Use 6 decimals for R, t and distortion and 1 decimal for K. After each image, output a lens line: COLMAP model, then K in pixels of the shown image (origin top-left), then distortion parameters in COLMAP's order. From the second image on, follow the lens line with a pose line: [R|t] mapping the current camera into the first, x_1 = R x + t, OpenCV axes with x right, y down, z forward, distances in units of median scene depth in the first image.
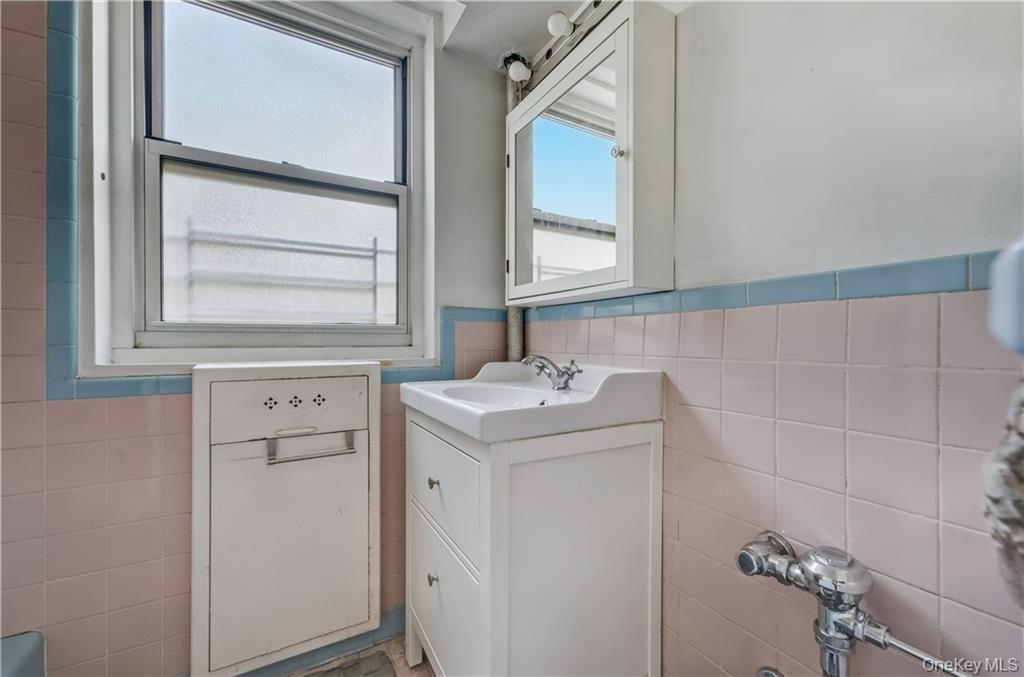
lens RADIAL K [[413.3, 0, 512.0], [0, 413.3, 338.5], [0, 0, 1]] dist [0.000089, 0.000536]
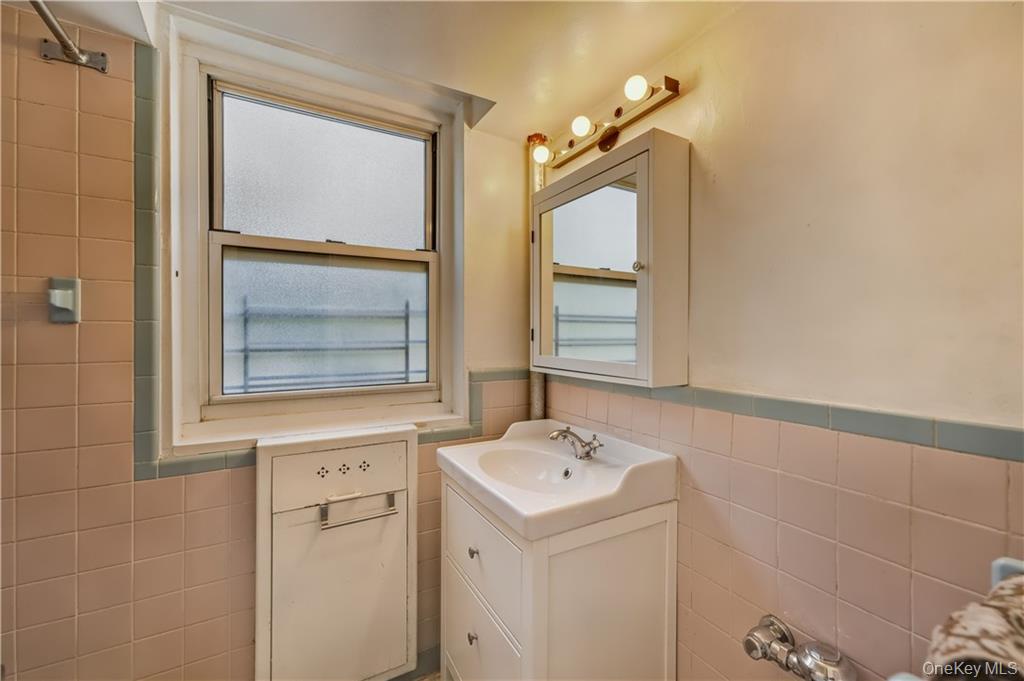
lens RADIAL K [[413.8, 0, 513.8], [0, 413.8, 337.4], [0, 0, 1]] dist [0.001803, 0.000784]
pose [[0.999989, 0.002635, -0.003761, -0.066098], [-0.002625, 0.999993, 0.002638, -0.207802], [0.003768, -0.002628, 0.999989, -0.109657]]
